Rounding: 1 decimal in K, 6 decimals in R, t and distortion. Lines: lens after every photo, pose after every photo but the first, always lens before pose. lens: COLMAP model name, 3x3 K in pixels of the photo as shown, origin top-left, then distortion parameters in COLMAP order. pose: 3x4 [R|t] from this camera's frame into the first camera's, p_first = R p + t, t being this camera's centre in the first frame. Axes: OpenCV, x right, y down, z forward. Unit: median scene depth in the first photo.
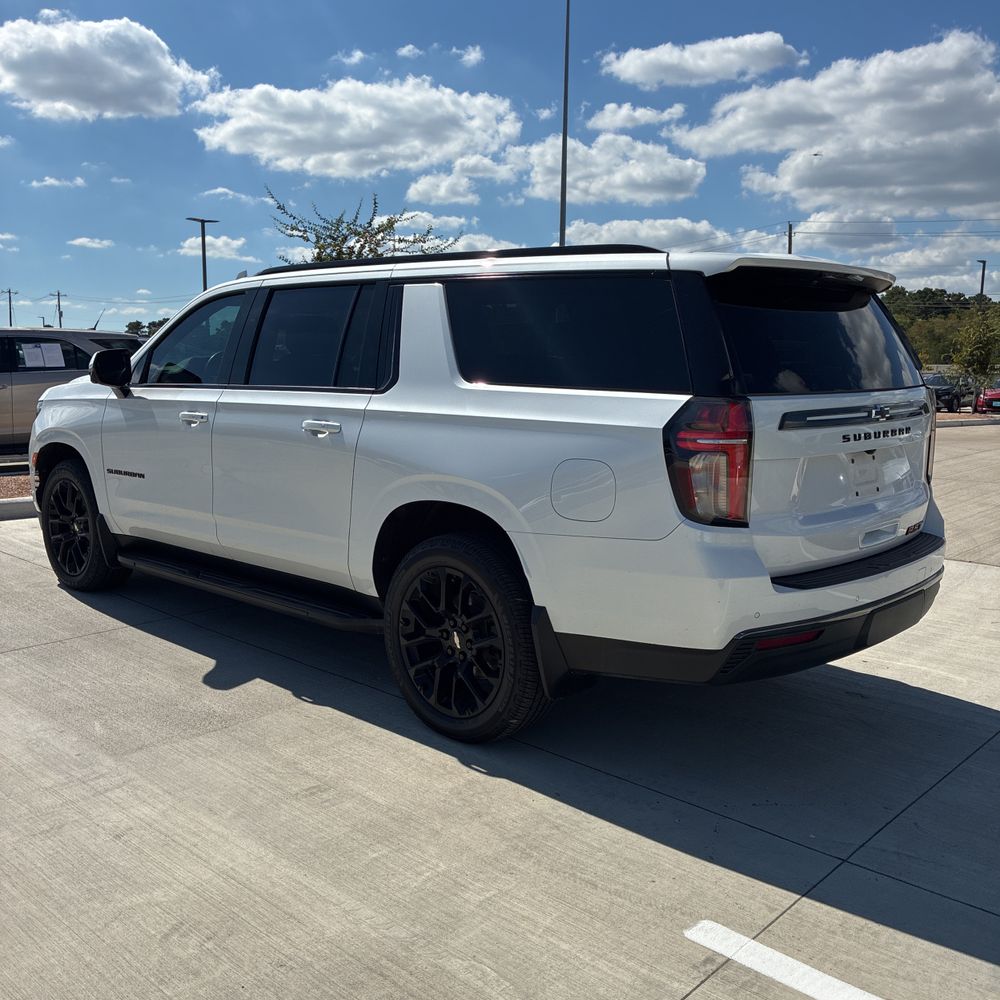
lens RADIAL K [[1022.8, 0, 509.2], [0, 1022.8, 500.0], [0, 0, 1]] dist [0.016320, -0.006012]
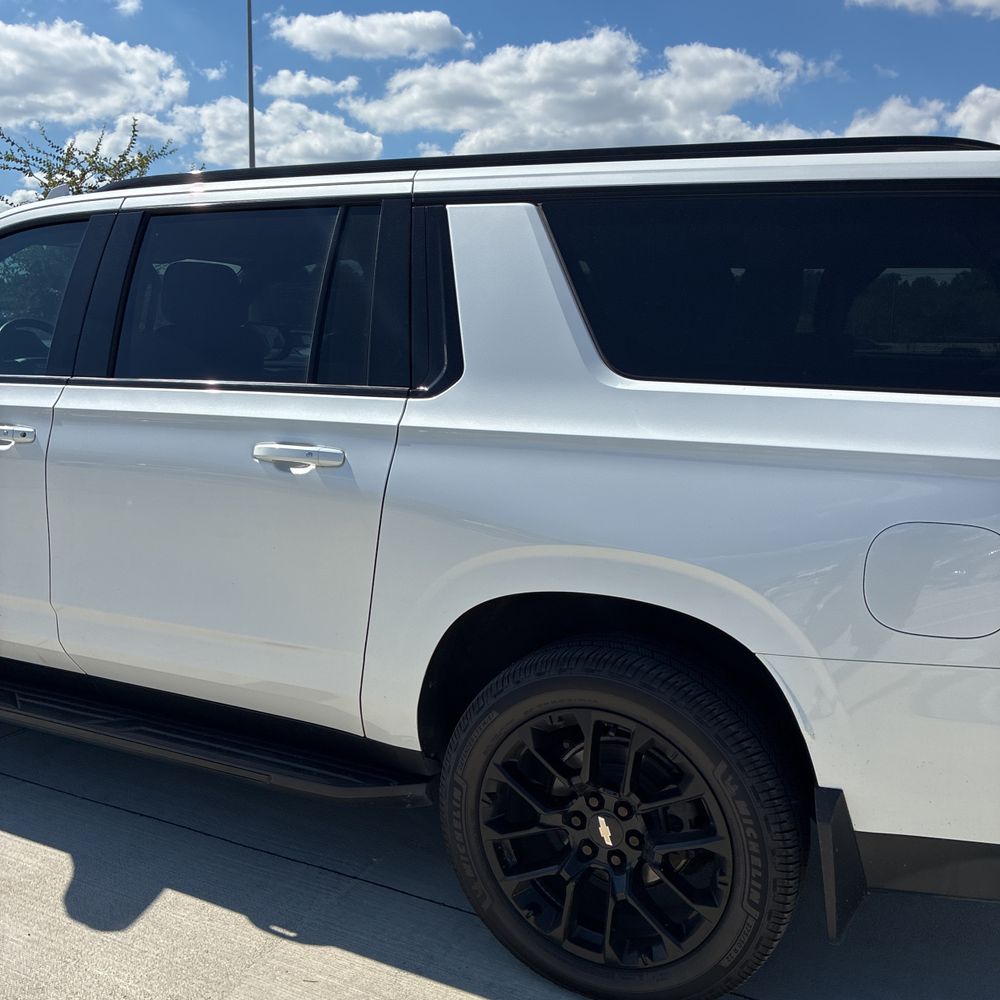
lens RADIAL K [[1033.0, 0, 494.5], [0, 1033.0, 508.2], [0, 0, 1]] dist [0.010366, 0.007247]
pose [[0.958980, -0.037465, 0.280986, -0.245434], [0.029473, 0.999033, 0.032618, -0.058996], [-0.281936, -0.022998, 0.959157, 0.431630]]
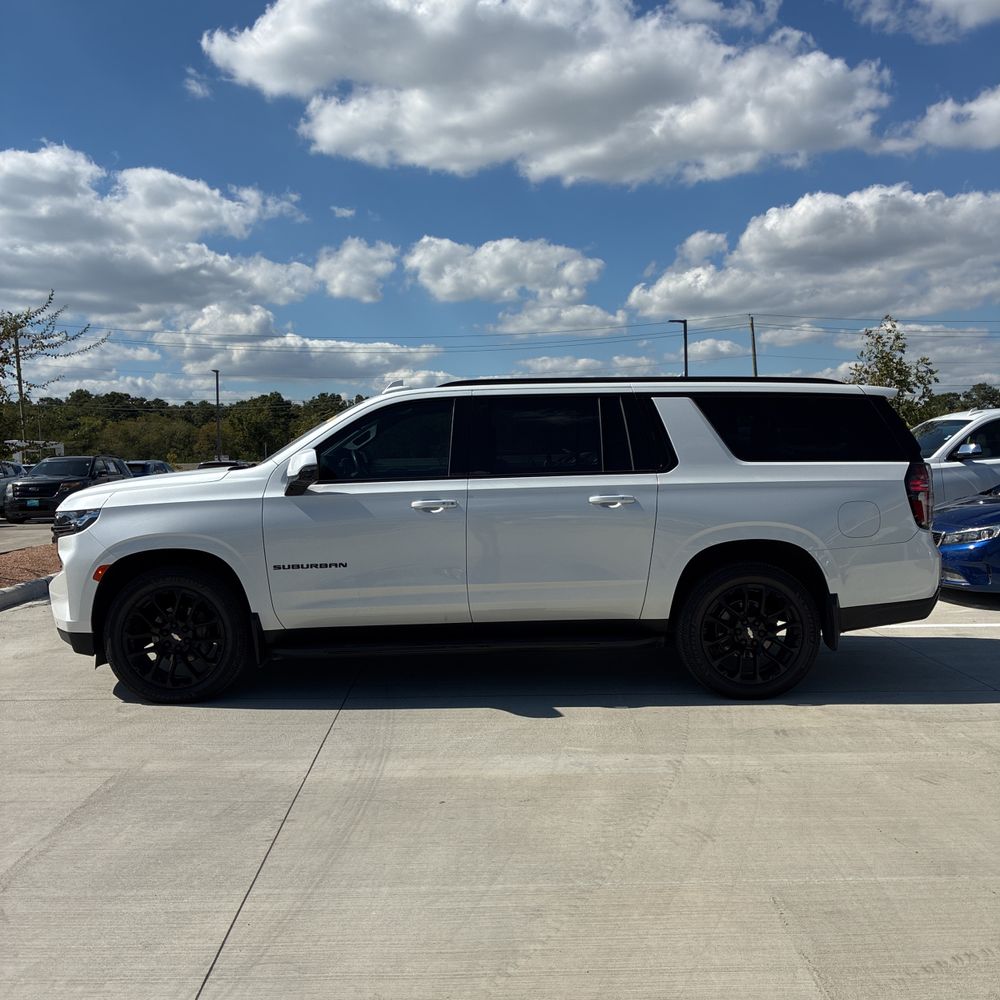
lens RADIAL K [[1020.6, 0, 500.0], [0, 1020.6, 500.0], [0, 0, 1]] dist [0.025591, -0.019365]
pose [[0.714585, -0.050162, 0.697747, -1.247775], [0.118322, 0.991722, -0.049881, -0.023004], [-0.689469, 0.118203, 0.714605, 0.145208]]
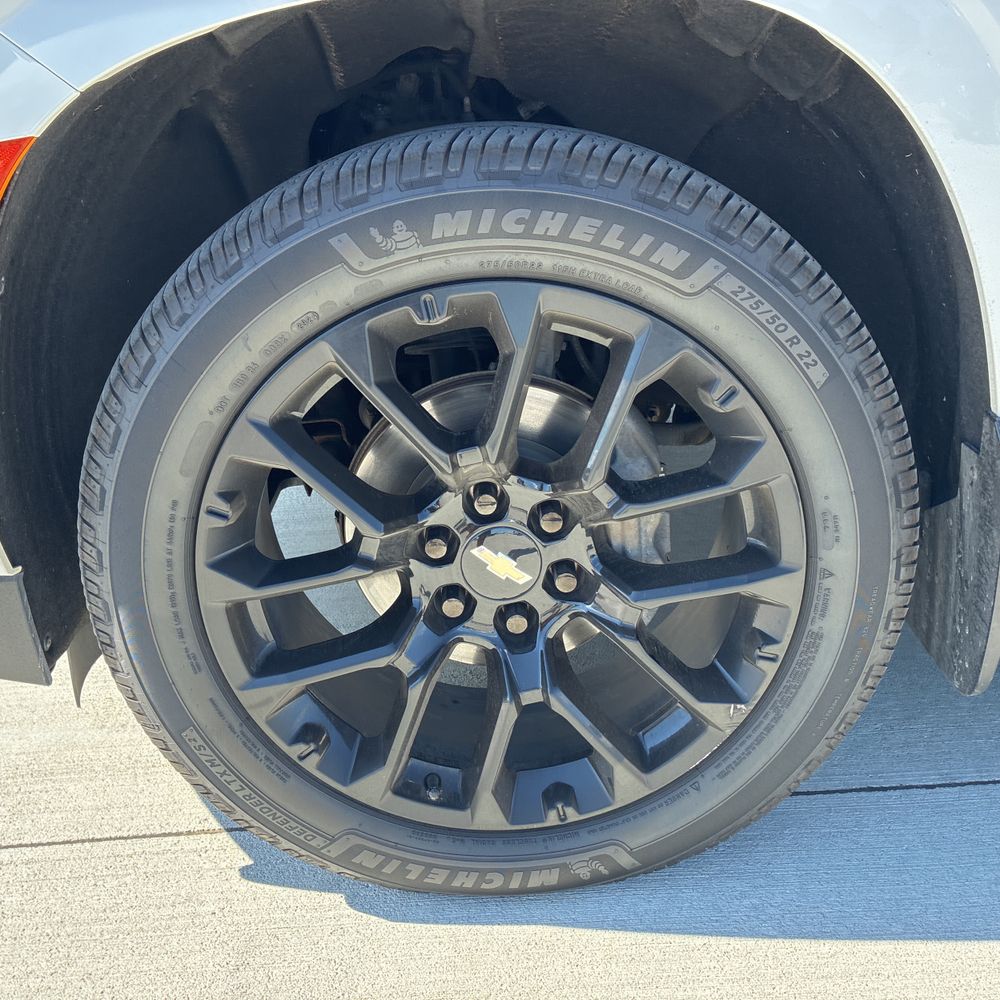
lens RADIAL K [[1014.3, 0, 507.3], [0, 1014.3, 496.1], [0, 0, 1]] dist [0.024462, -0.005039]
pose [[0.709170, -0.318357, 0.629068, -0.752503], [0.174785, 0.943781, 0.280585, -0.042552], [-0.683029, -0.089031, 0.724945, 1.276317]]
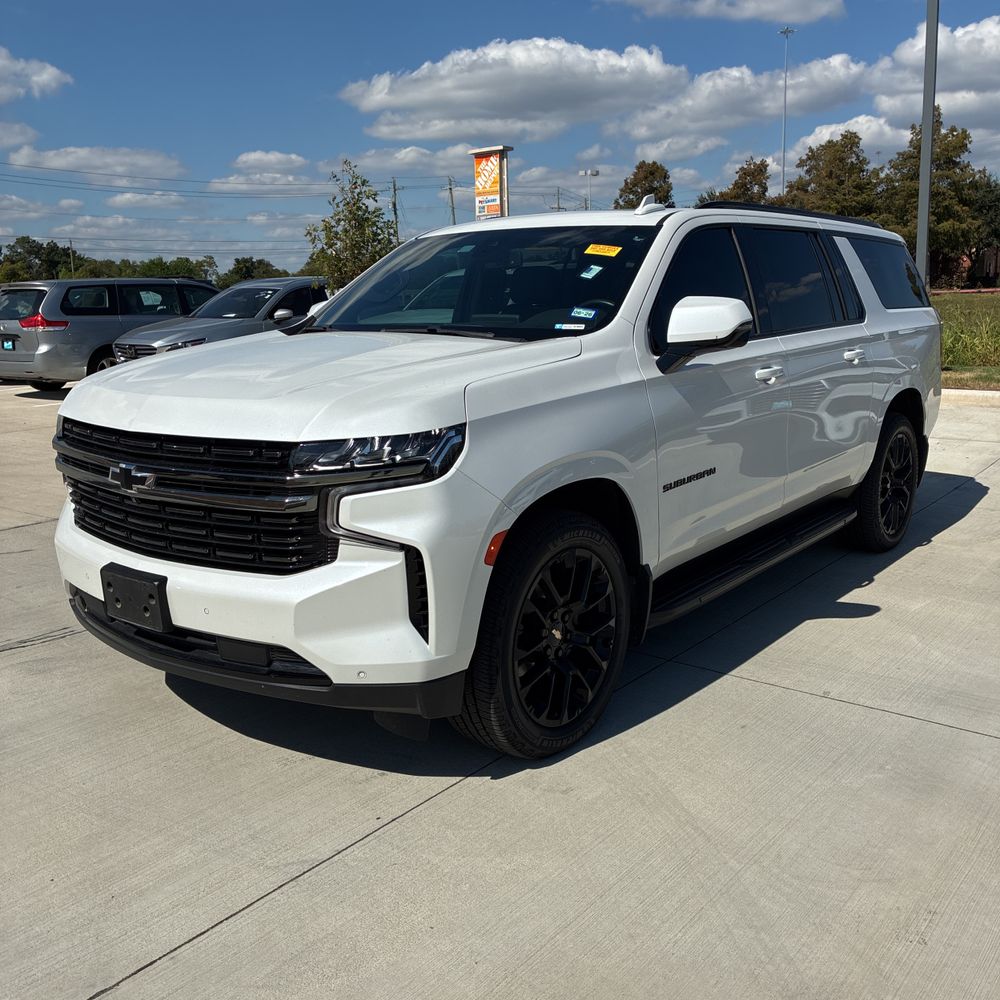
lens RADIAL K [[1028.2, 0, 522.0], [0, 1028.2, 503.4], [0, 0, 1]] dist [0.046094, -0.026805]
pose [[-0.110589, -0.204493, 0.972601, -1.353387], [0.163723, 0.961486, 0.220772, -0.236225], [-0.980288, 0.183652, -0.072849, 1.514073]]
